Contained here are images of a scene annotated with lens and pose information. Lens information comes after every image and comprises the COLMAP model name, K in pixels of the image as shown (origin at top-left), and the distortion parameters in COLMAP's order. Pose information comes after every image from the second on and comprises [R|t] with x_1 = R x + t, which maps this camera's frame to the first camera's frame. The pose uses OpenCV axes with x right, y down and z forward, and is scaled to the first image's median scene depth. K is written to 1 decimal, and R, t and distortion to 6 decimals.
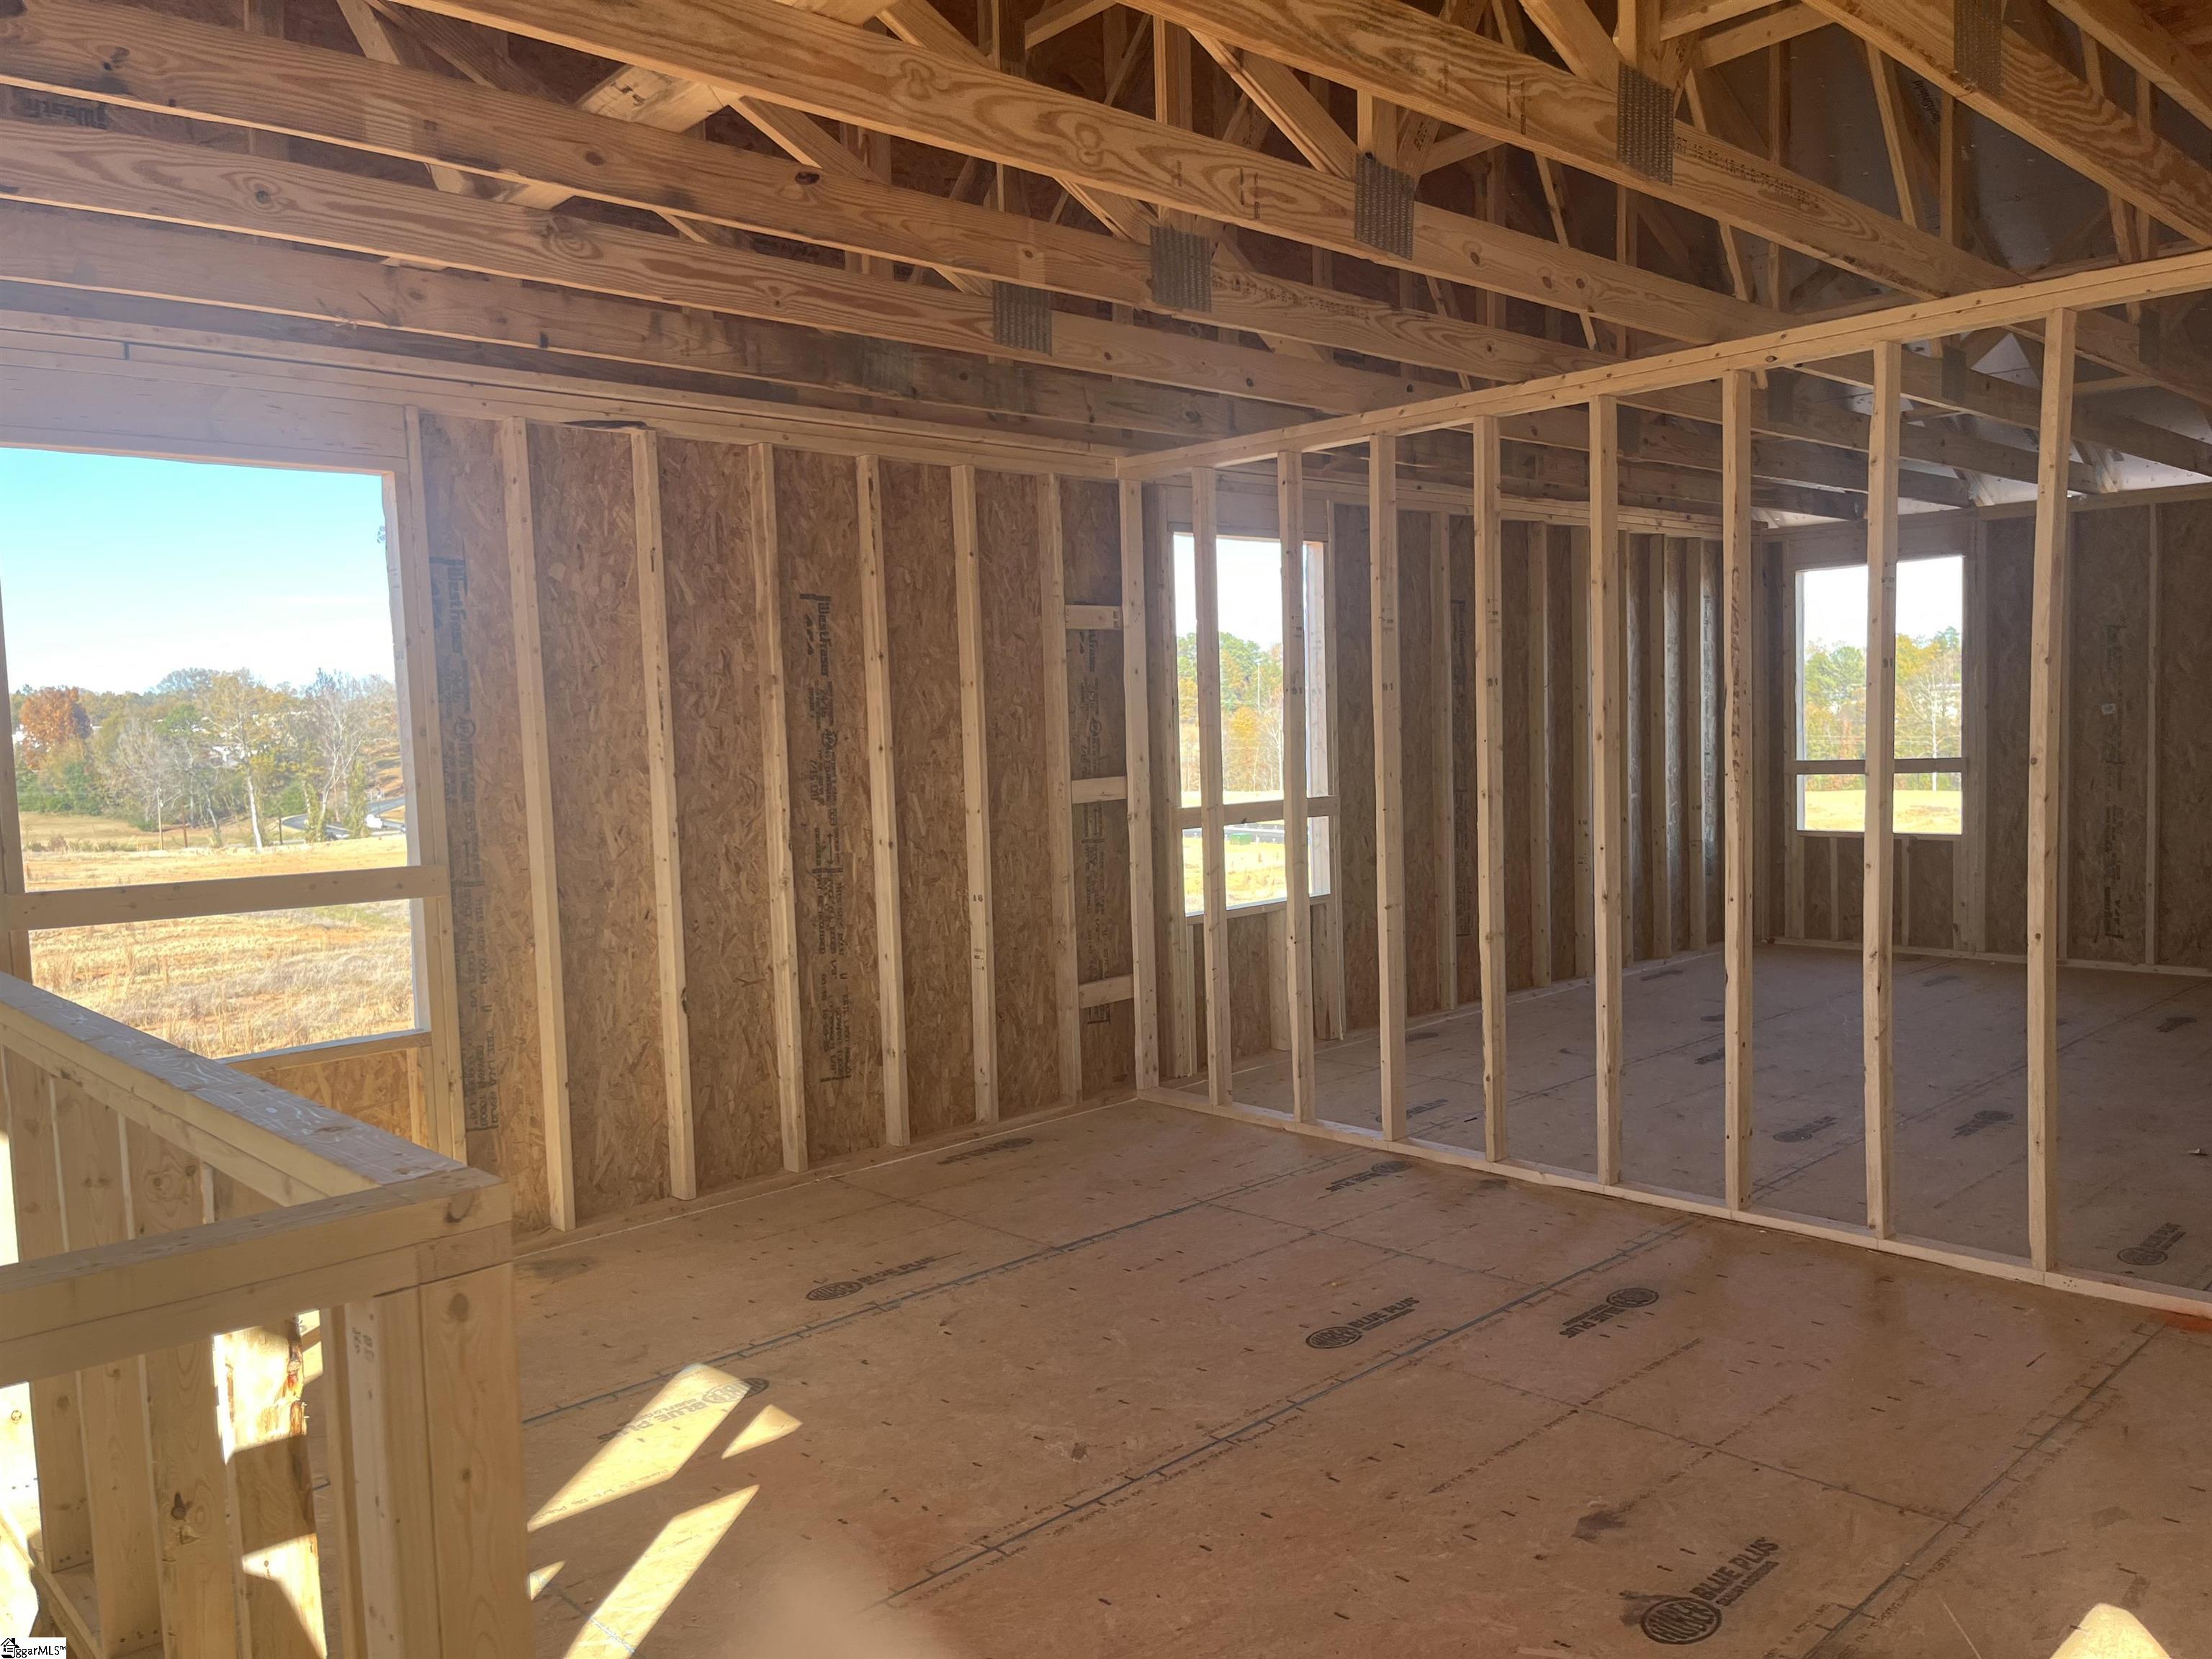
lens RADIAL K [[1676.9, 0, 1106.0], [0, 1676.9, 829.5], [0, 0, 1]] dist [0.017693, -0.005560]
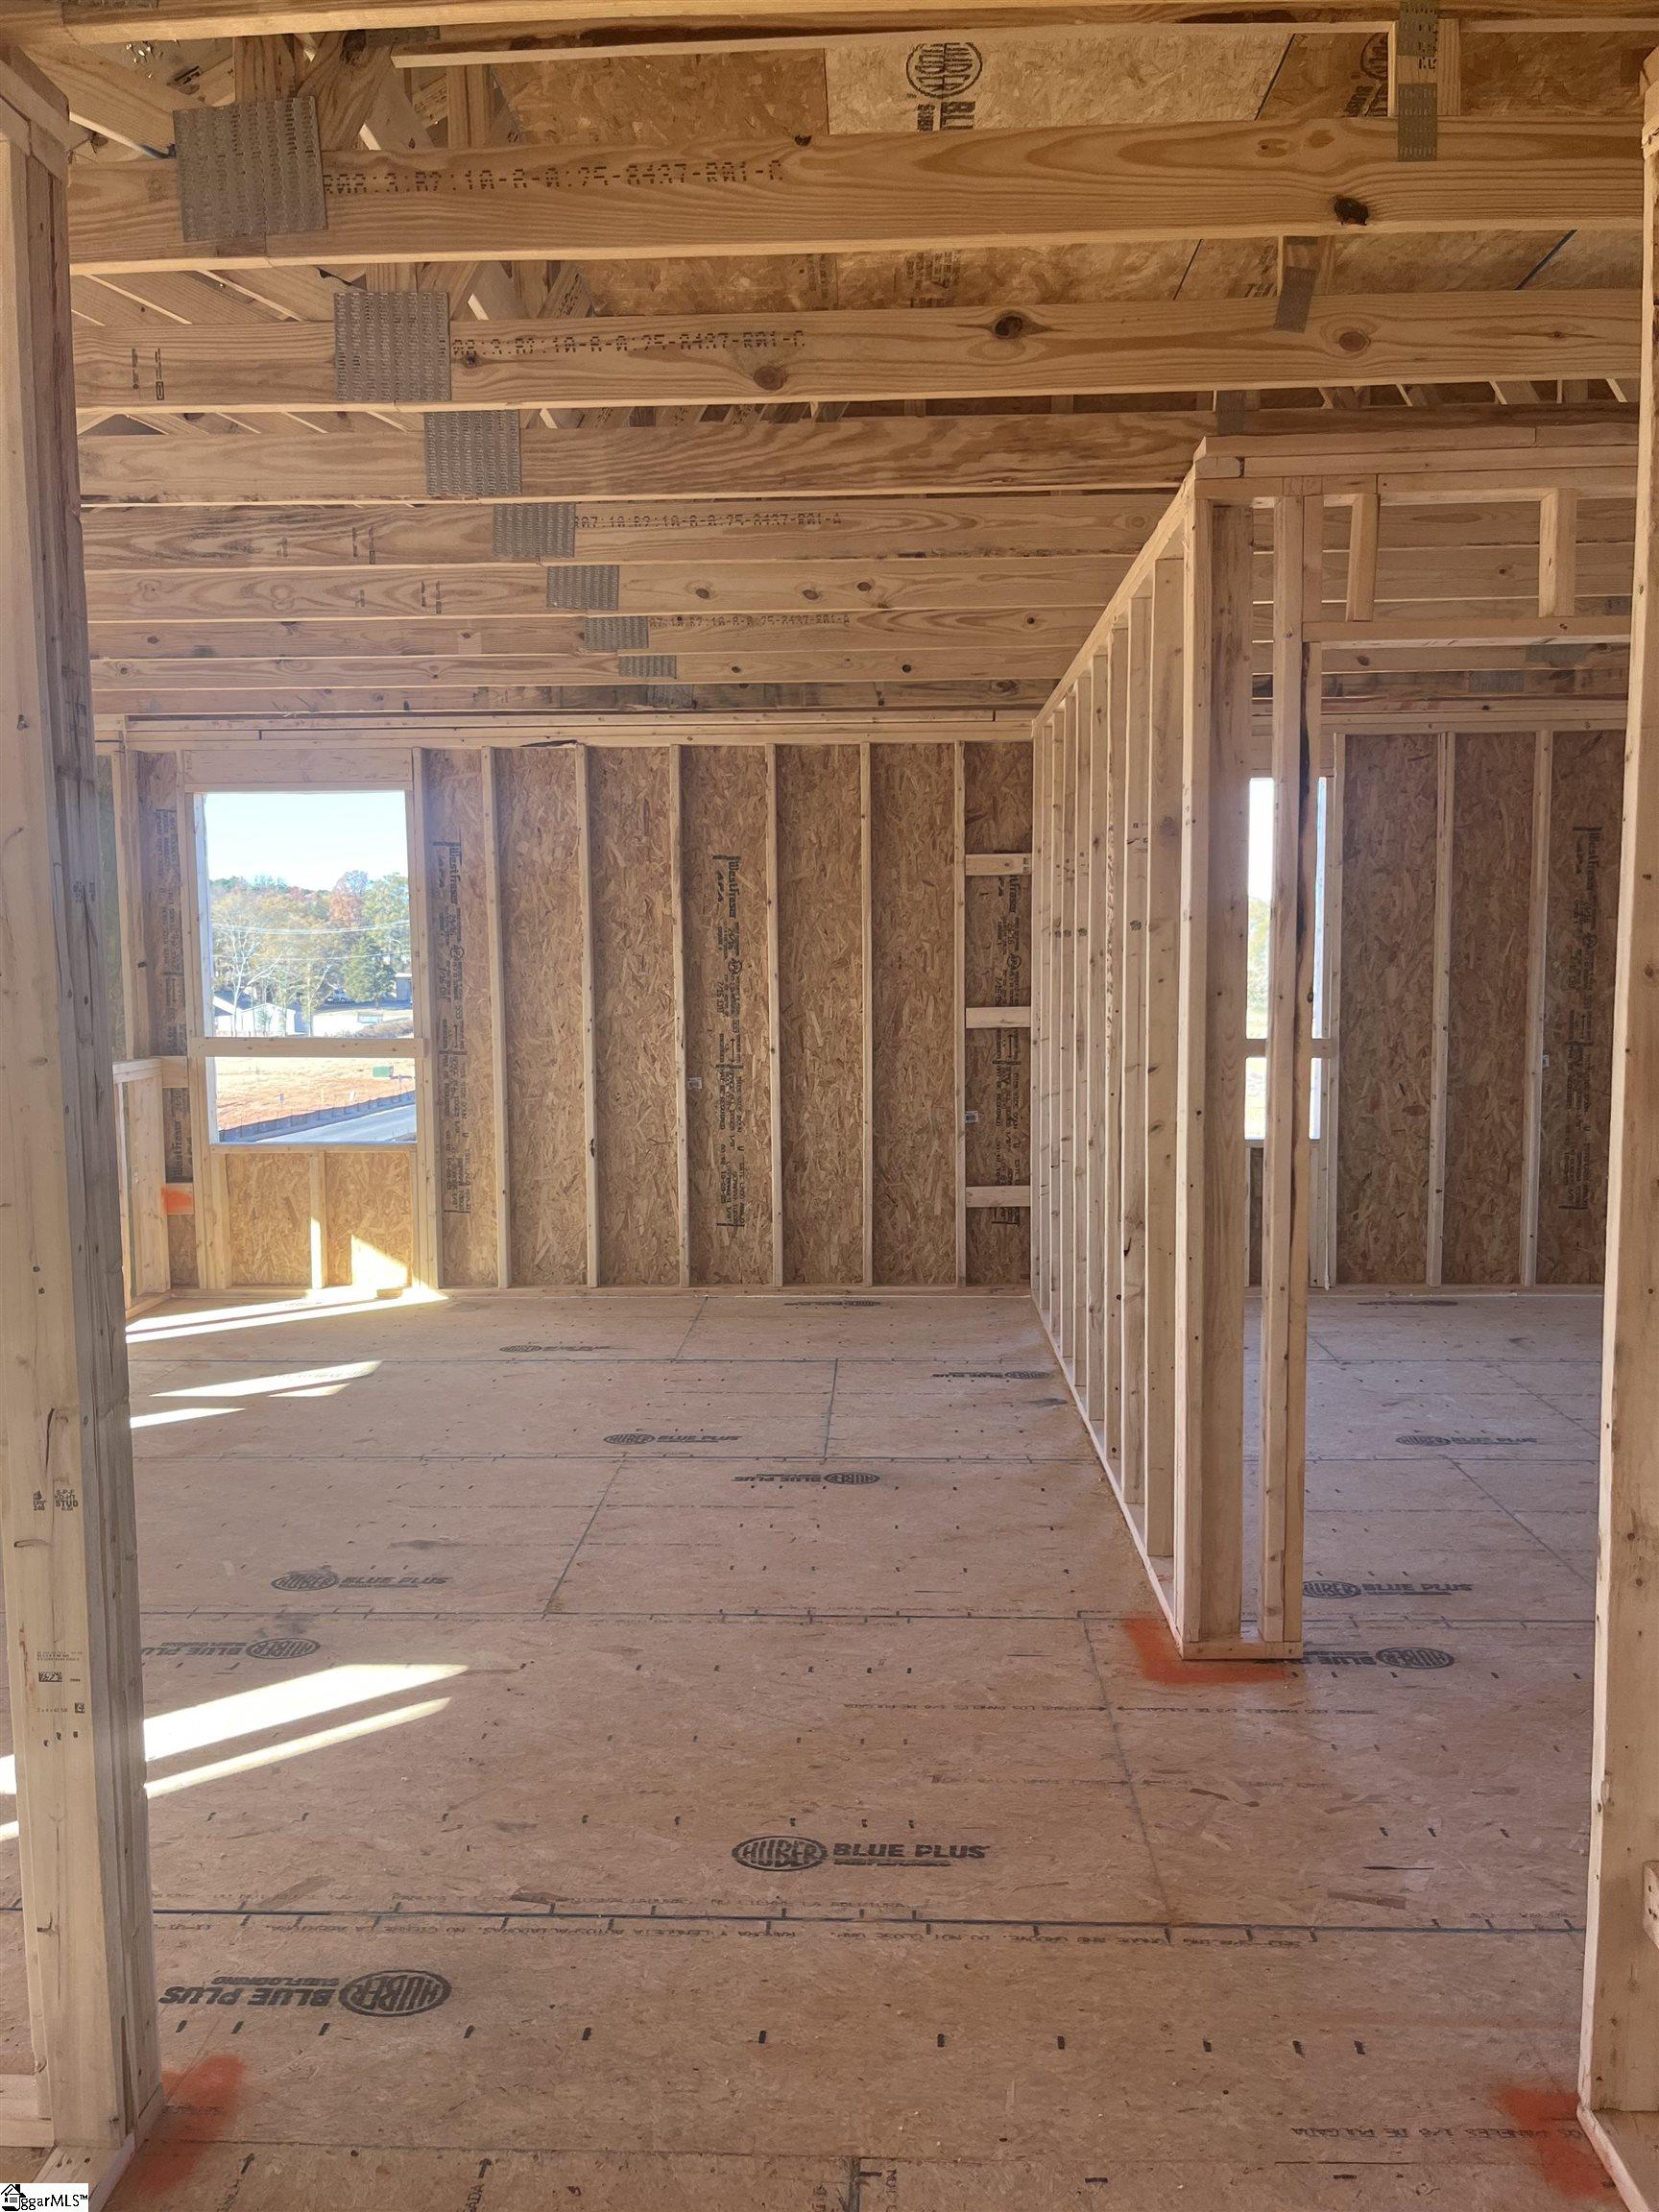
lens RADIAL K [[1668.9, 0, 829.5], [0, 1668.9, 1106.0], [0, 0, 1]] dist [0.037377, -0.064898]
pose [[0.695199, 0.091941, -0.712913, 0.859027], [-0.061560, 0.995758, 0.068389, -0.040678], [0.716176, -0.003657, 0.697910, 0.152589]]
